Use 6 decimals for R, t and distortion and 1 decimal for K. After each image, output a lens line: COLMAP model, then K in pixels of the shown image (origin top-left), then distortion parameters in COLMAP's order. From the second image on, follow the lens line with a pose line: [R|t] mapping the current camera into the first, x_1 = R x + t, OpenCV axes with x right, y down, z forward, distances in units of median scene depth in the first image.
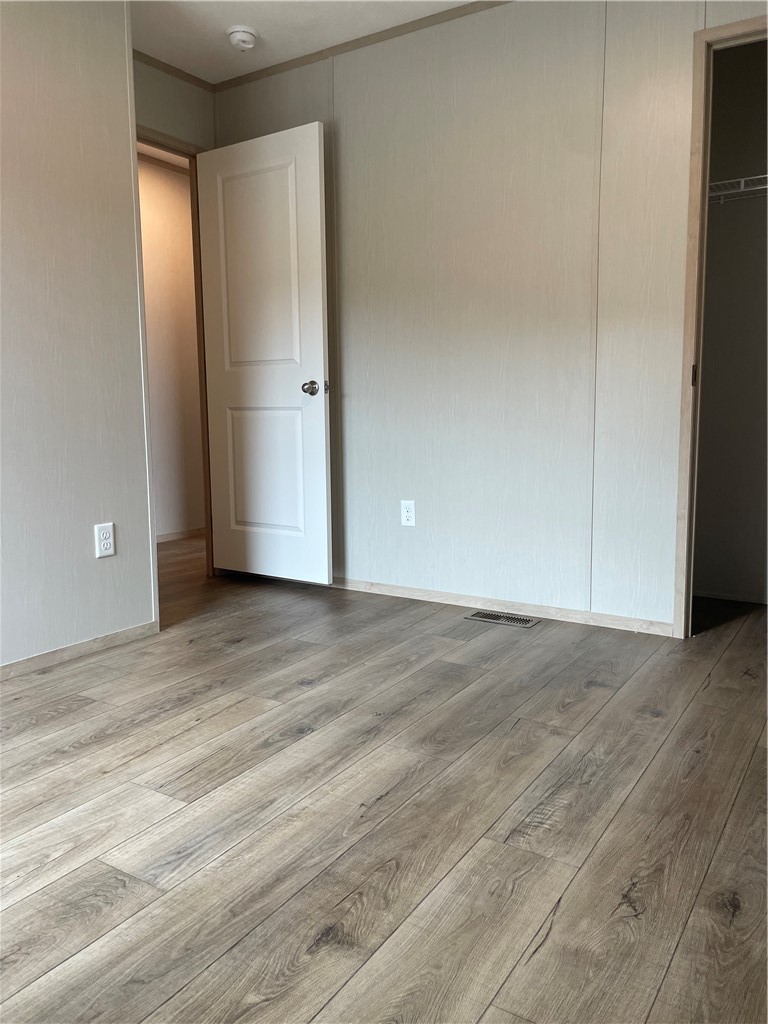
lens RADIAL K [[766.9, 0, 392.5], [0, 766.9, 509.6], [0, 0, 1]] dist [0.092833, -0.117660]
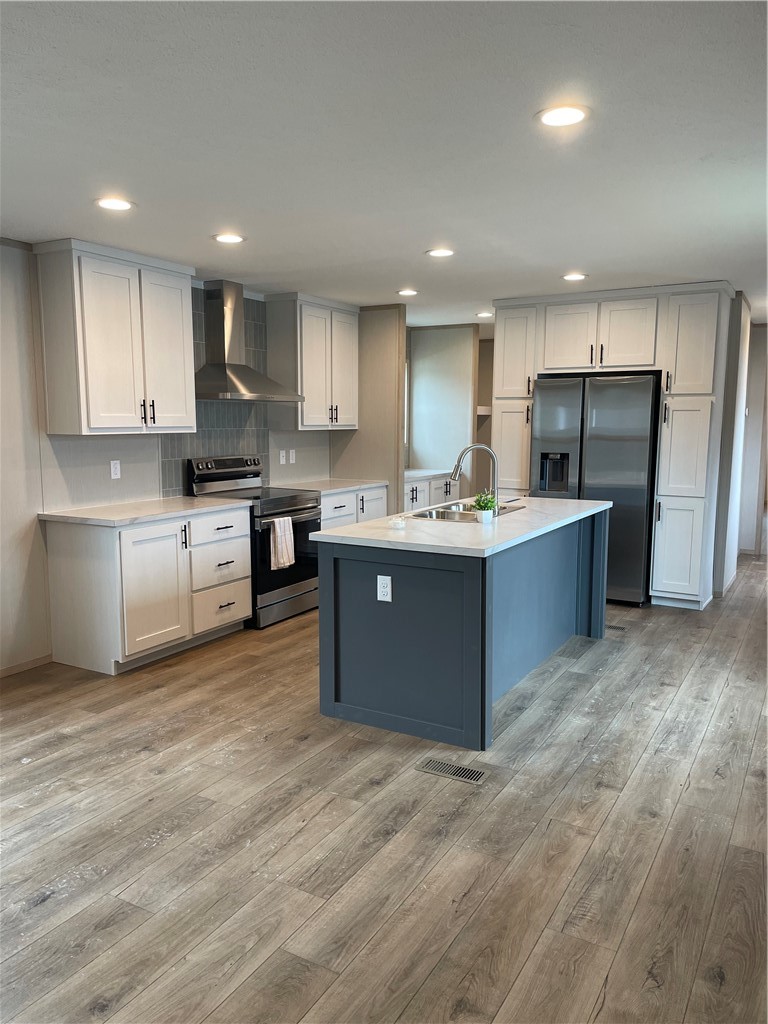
lens RADIAL K [[769.7, 0, 384.0], [0, 769.7, 512.0], [0, 0, 1]] dist [0.027114, -0.008167]
pose [[0.998772, 0.010906, 0.048332, -0.230785], [-0.010481, 0.999904, -0.009055, -0.290187], [-0.048426, 0.008537, 0.998790, -0.368308]]
